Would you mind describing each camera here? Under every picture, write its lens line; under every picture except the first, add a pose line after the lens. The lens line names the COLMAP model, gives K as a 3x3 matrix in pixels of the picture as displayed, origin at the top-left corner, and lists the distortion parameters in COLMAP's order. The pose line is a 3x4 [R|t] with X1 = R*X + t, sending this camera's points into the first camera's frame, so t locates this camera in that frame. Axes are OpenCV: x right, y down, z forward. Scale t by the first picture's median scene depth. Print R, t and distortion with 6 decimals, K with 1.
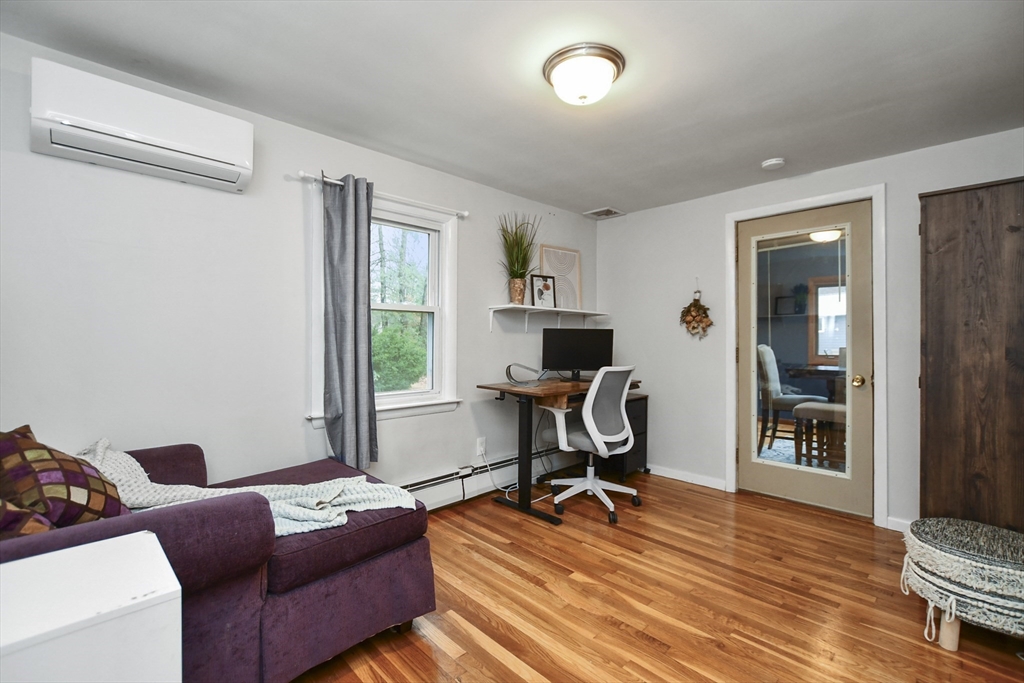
lens RADIAL K [[451.2, 0, 509.5], [0, 451.2, 342.9], [0, 0, 1]] dist [-0.012002, 0.003595]
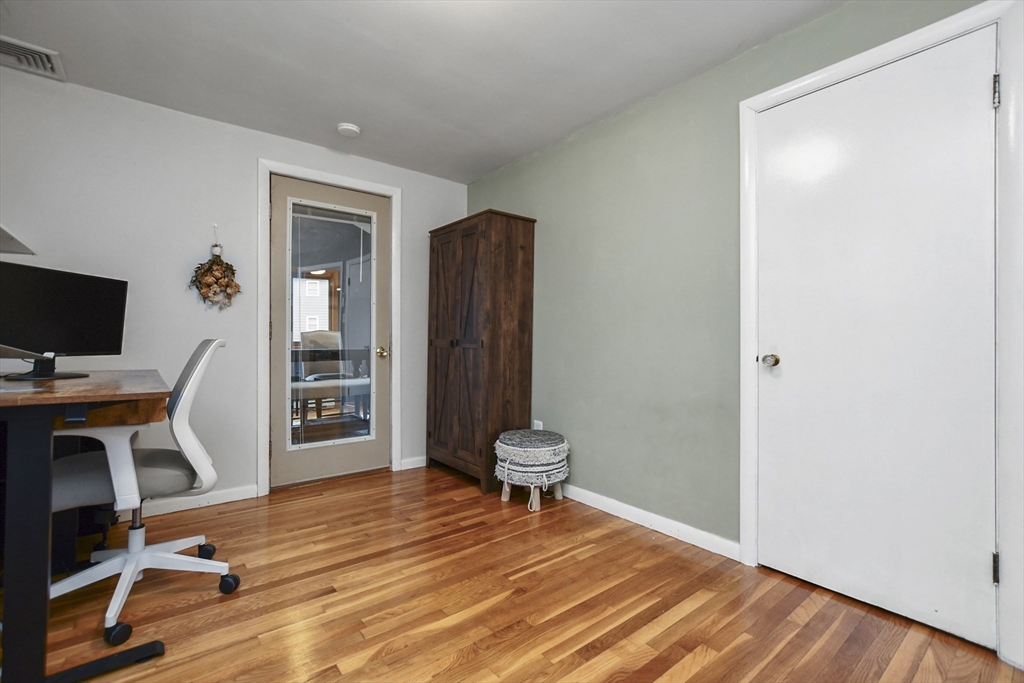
lens RADIAL K [[451.2, 0, 509.5], [0, 451.2, 342.9], [0, 0, 1]] dist [-0.012002, 0.003595]
pose [[0.099190, -0.006472, 0.995047, -0.341938], [0.003000, 0.999976, 0.006205, 0.055304], [-0.995064, 0.002370, 0.099207, 0.554150]]
